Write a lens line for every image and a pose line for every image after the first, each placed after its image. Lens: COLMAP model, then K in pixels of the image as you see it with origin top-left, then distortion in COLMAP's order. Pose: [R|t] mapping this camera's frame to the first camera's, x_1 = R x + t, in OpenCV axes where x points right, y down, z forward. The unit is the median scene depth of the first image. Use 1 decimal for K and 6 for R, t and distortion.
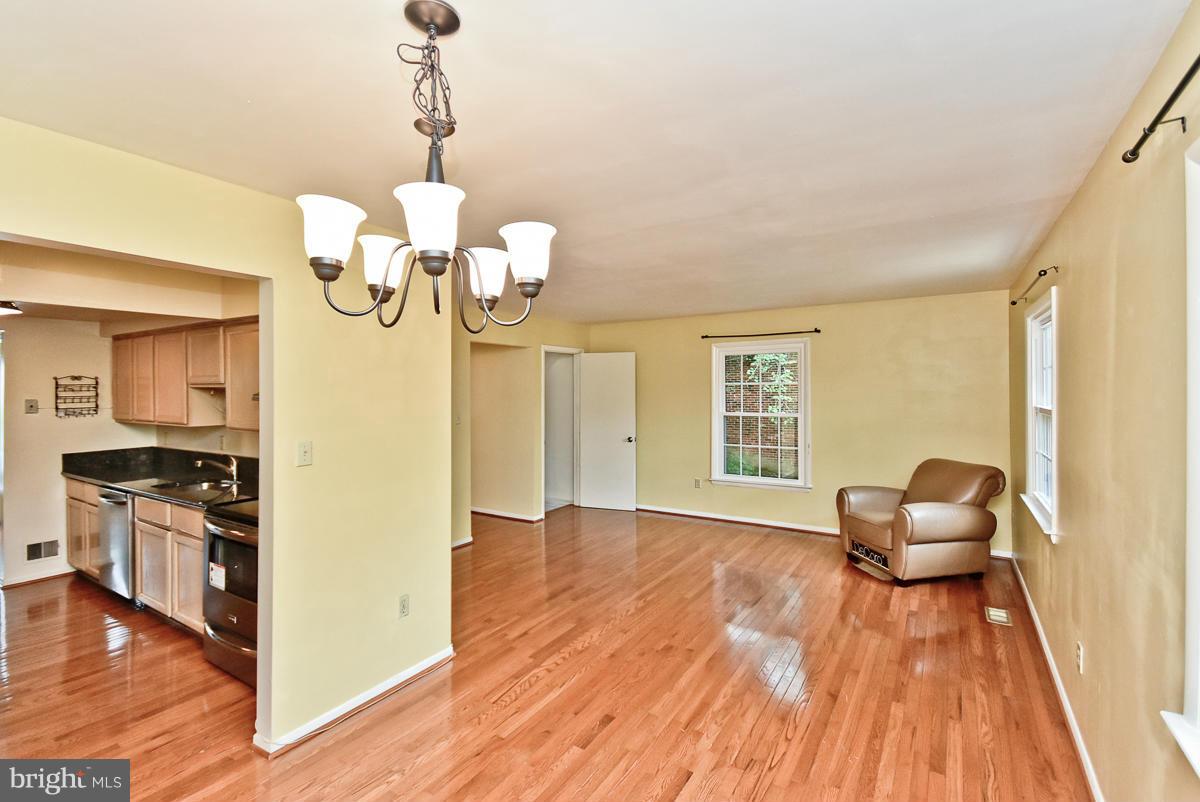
lens RADIAL K [[548.8, 0, 602.6], [0, 548.8, 396.3], [0, 0, 1]] dist [-0.002104, -0.000306]
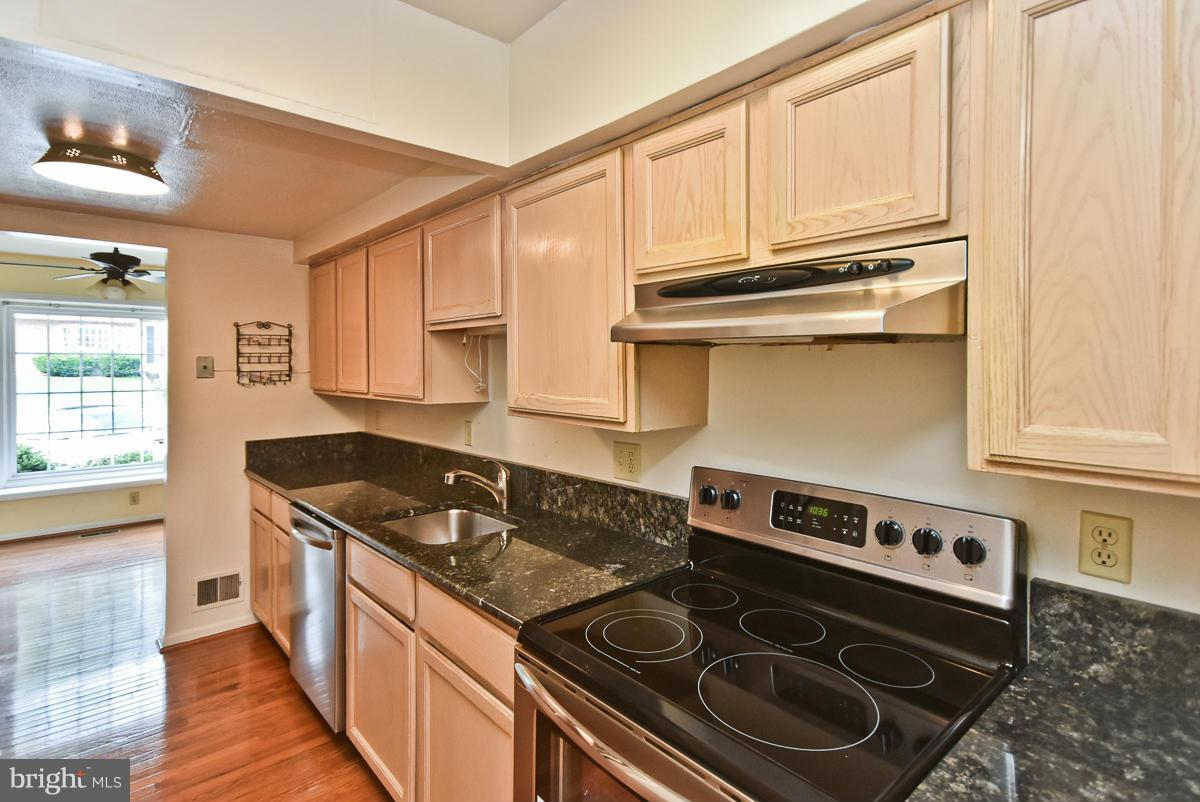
lens RADIAL K [[601.3, 0, 586.1], [0, 601.3, 372.2], [0, 0, 1]] dist [0.029237, 0.000352]
pose [[0.956169, 0.006341, -0.292748, -0.389244], [-0.004974, 0.999973, 0.005414, 0.017029], [0.292774, -0.003721, 0.956174, 0.429067]]
